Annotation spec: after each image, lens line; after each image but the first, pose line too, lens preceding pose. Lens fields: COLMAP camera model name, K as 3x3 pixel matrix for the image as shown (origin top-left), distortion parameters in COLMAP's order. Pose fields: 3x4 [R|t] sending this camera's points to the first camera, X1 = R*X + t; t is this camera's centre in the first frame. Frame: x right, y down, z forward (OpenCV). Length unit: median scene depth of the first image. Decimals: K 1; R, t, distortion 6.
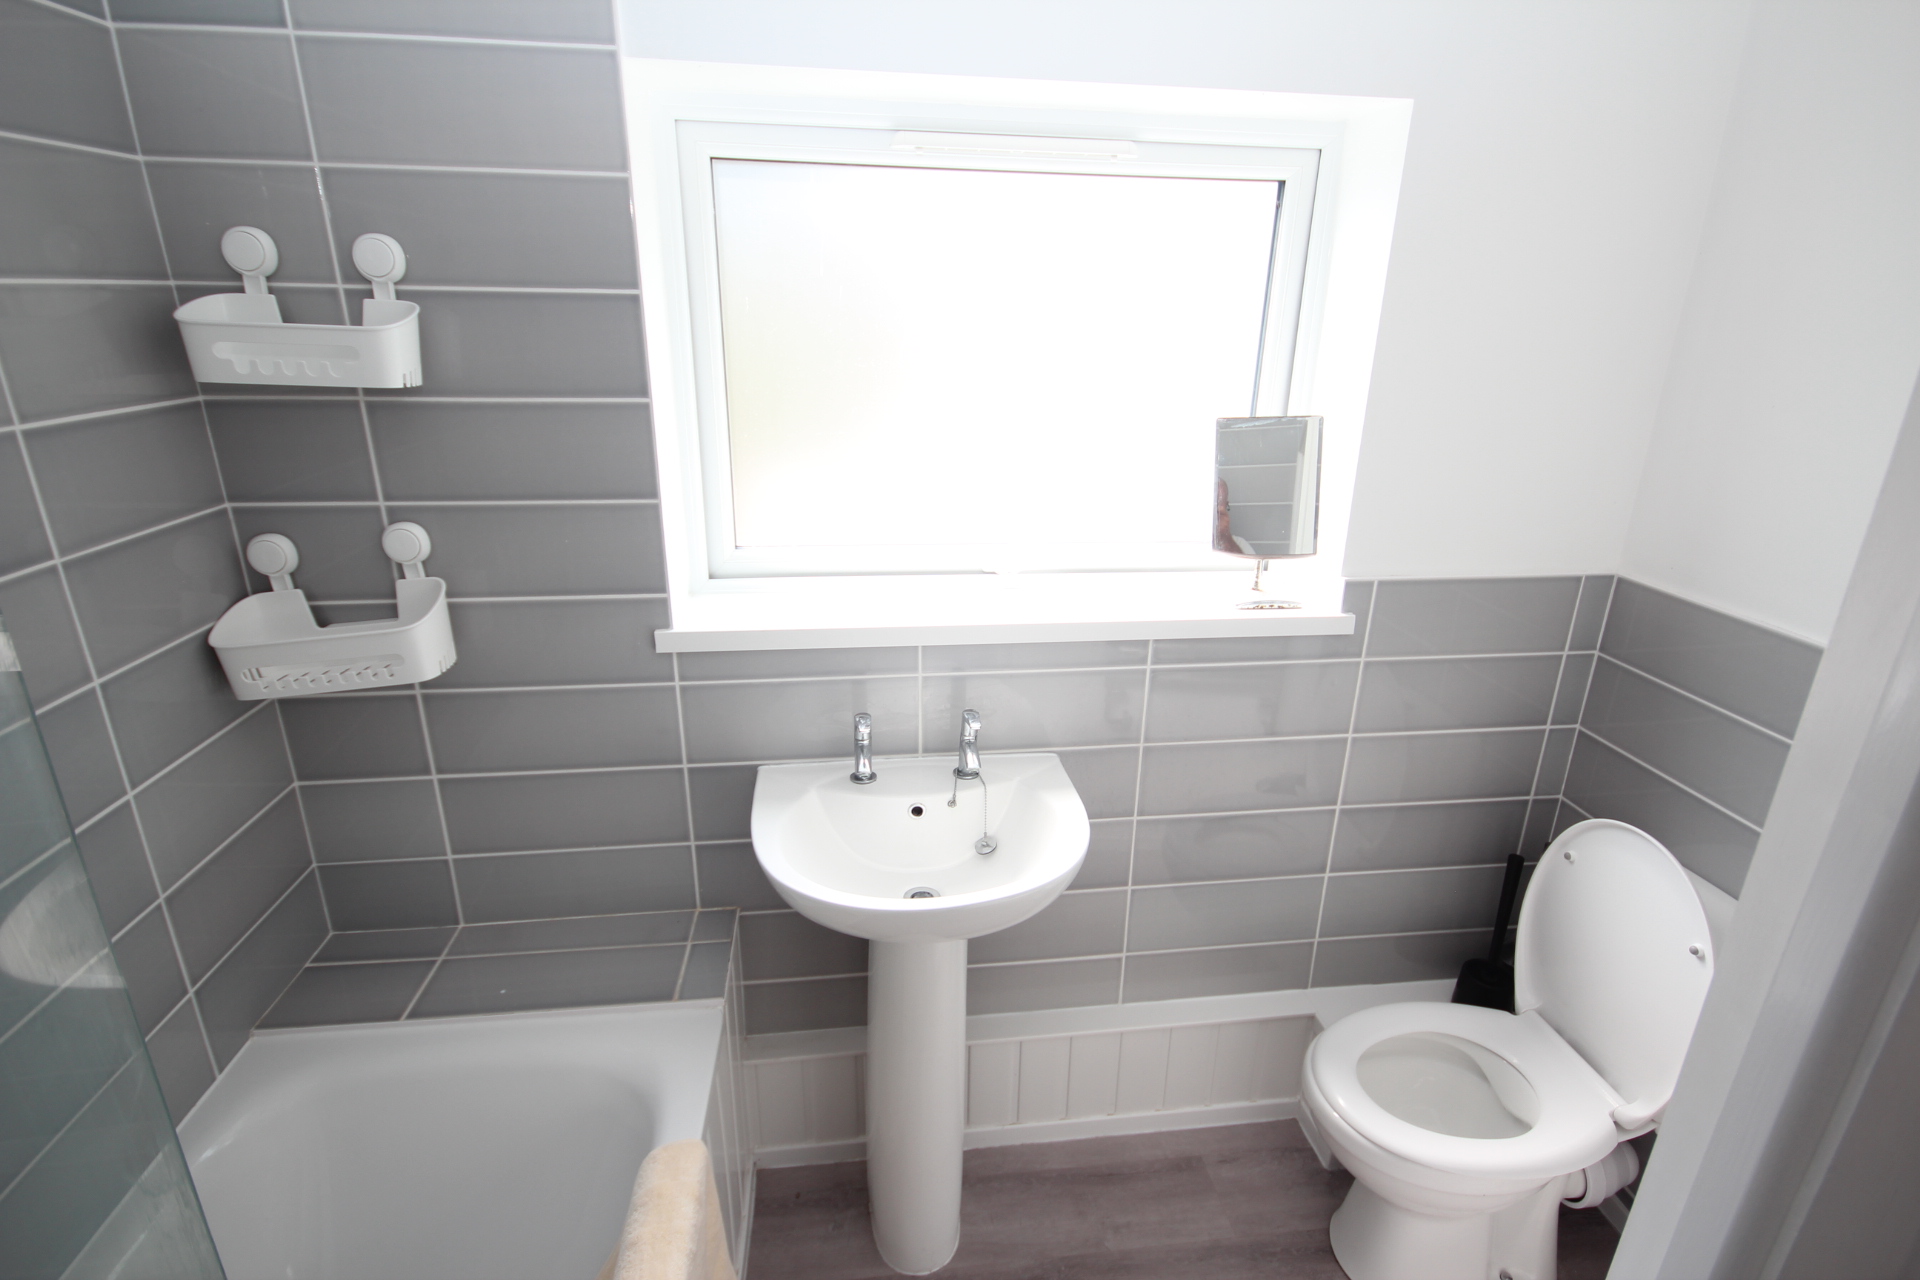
lens RADIAL K [[937.5, 0, 960.0], [0, 937.5, 640.0], [0, 0, 1]] dist [-0.001158, 0.000507]
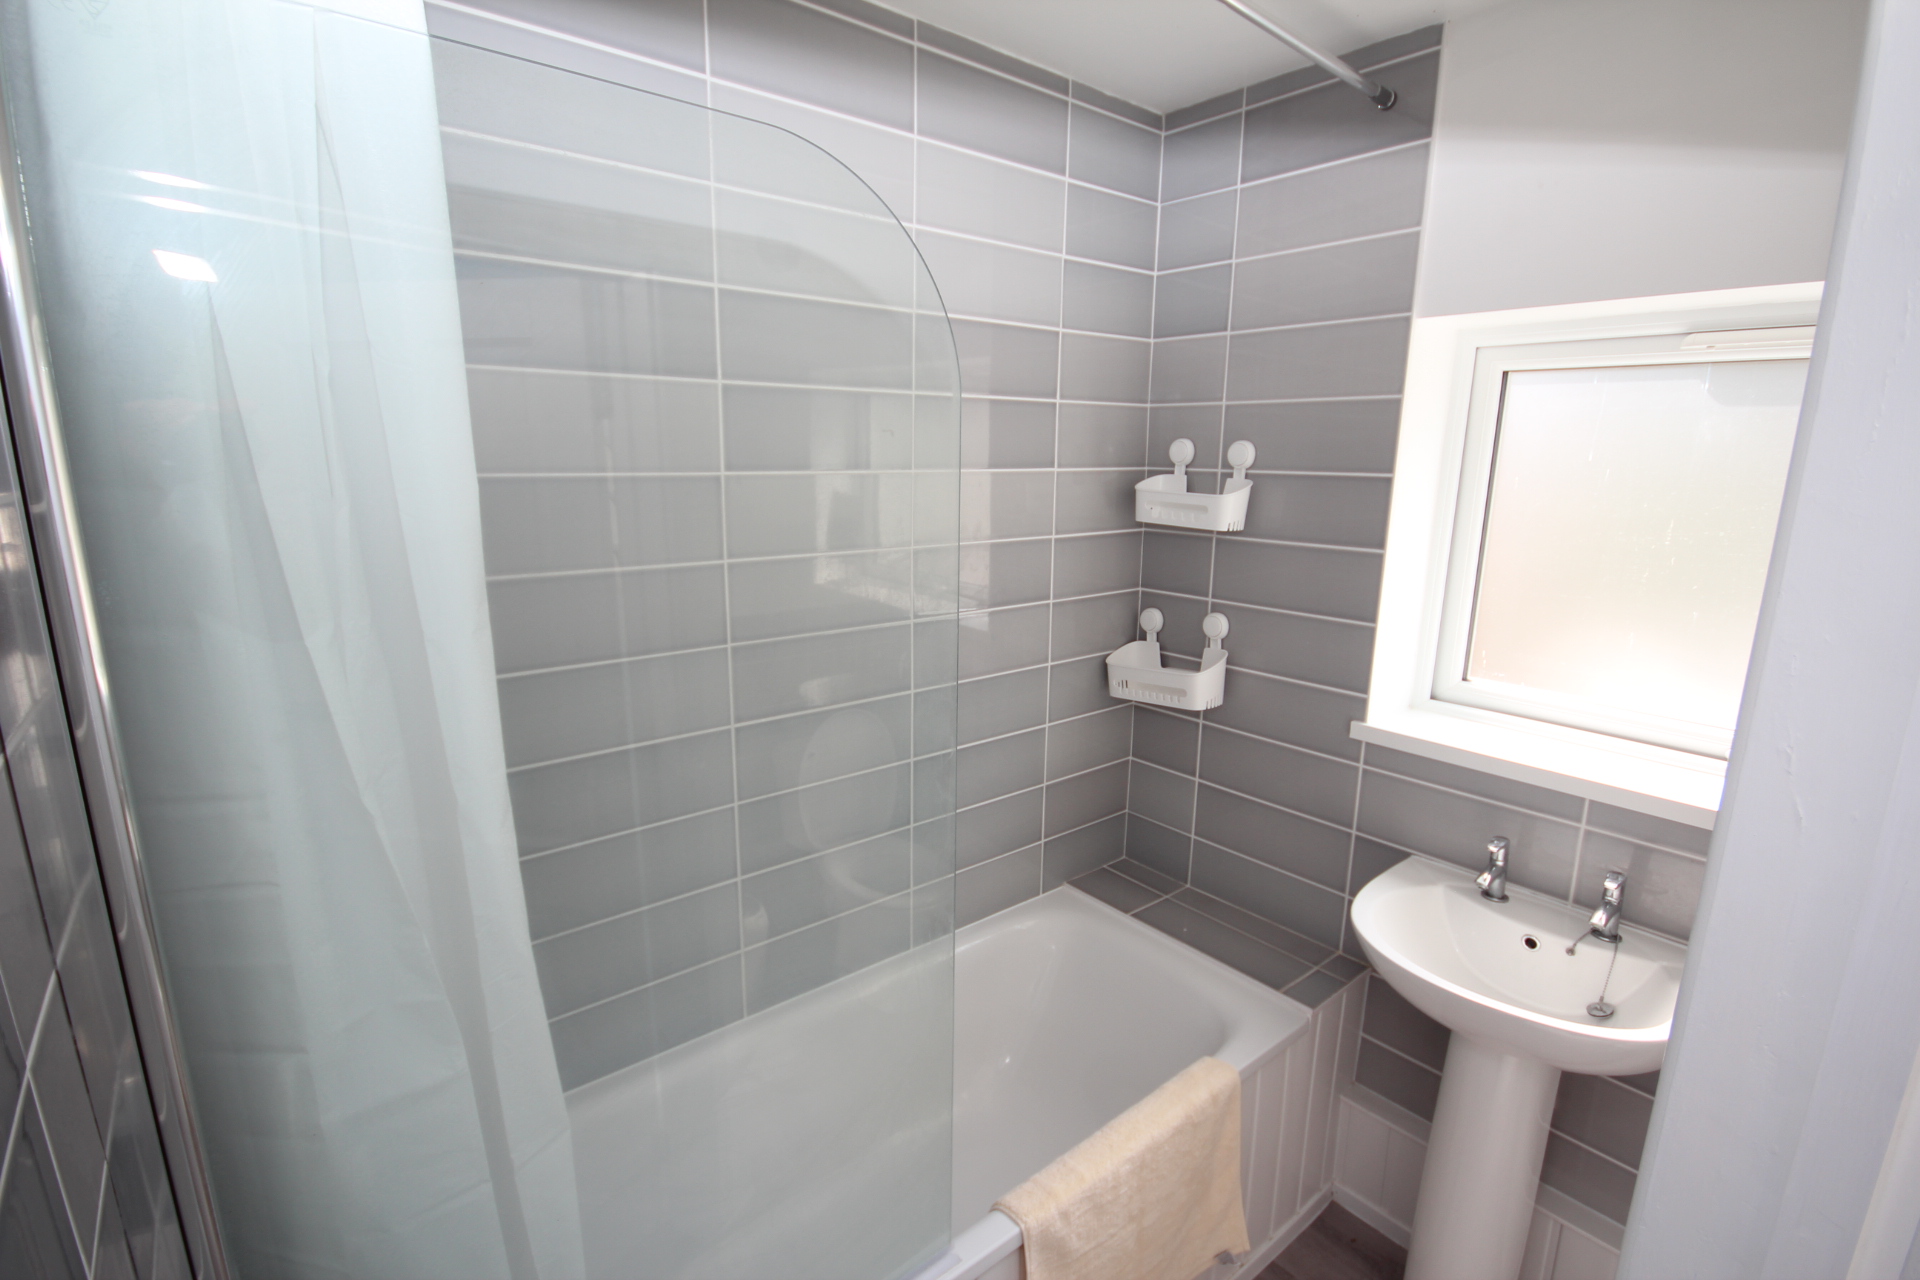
lens RADIAL K [[917.7, 0, 972.9], [0, 917.7, 638.7], [0, 0, 1]] dist [-0.011598, -0.000202]
pose [[0.545339, 0.160568, -0.822692, 0.456606], [-0.280628, 0.959816, 0.001310, 0.029646], [0.789844, 0.230156, 0.568485, -0.193411]]
